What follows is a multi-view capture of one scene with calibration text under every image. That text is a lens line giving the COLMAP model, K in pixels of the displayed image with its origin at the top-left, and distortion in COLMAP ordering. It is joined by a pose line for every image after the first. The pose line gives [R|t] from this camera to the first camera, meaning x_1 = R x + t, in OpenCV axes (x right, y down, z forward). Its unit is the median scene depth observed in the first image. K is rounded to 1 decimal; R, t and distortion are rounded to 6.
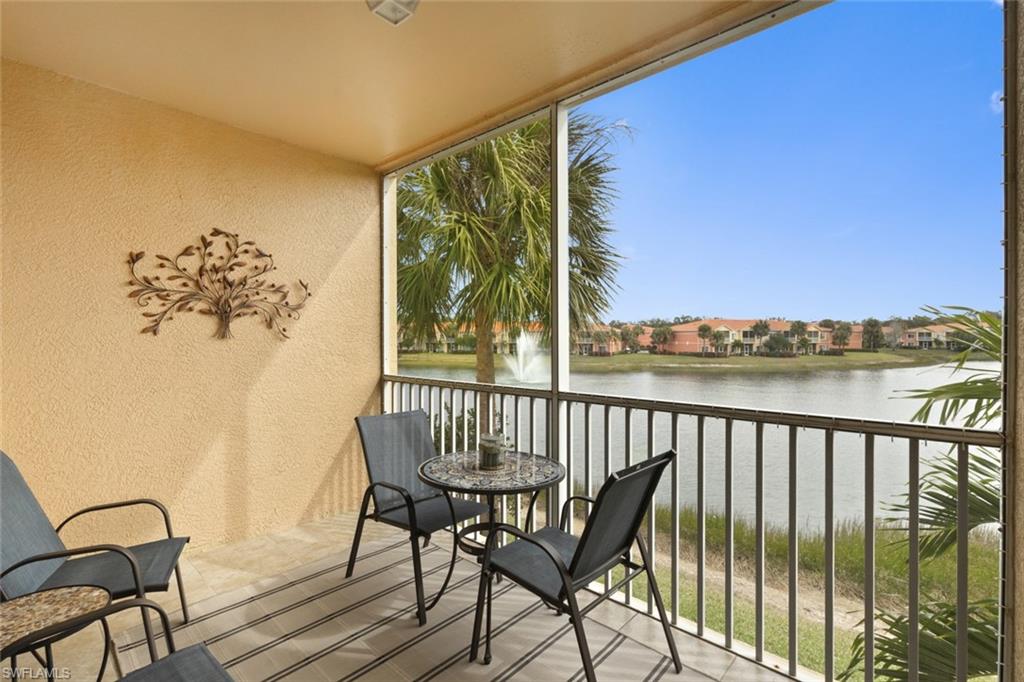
lens RADIAL K [[461.4, 0, 512.0], [0, 461.4, 341.0], [0, 0, 1]] dist [0.002137, 0.000189]
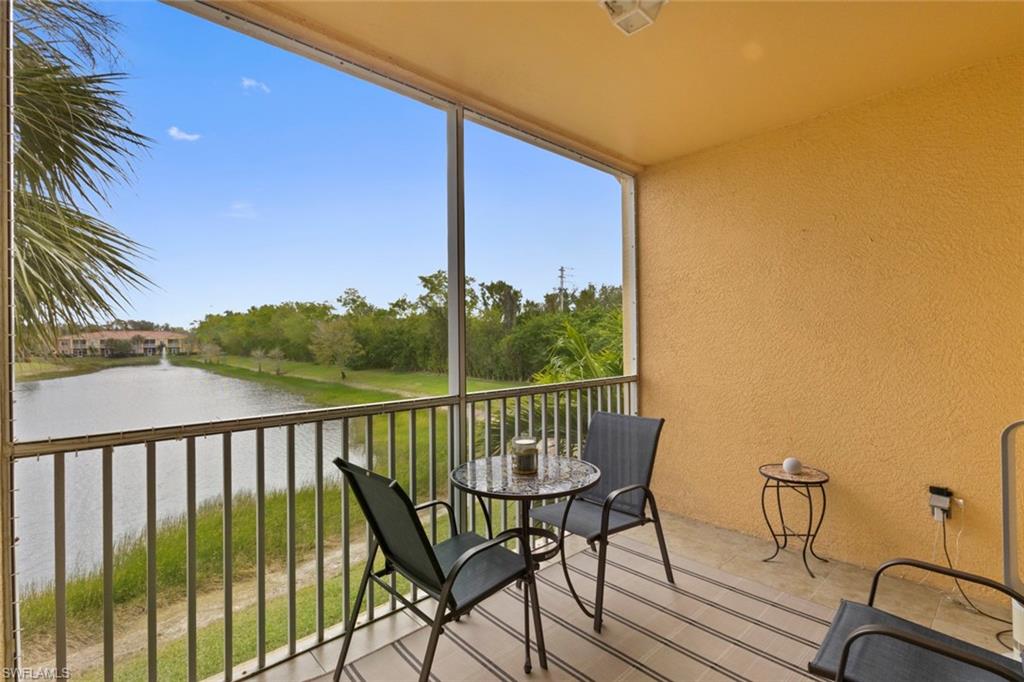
lens RADIAL K [[476.7, 0, 512.0], [0, 476.7, 341.0], [0, 0, 1]] dist [-0.027075, 0.000081]
pose [[0.080031, 0.001142, 0.996792, -0.149399], [0.014738, 0.999889, -0.002329, -0.000724], [-0.996683, 0.014877, 0.080005, 0.131324]]
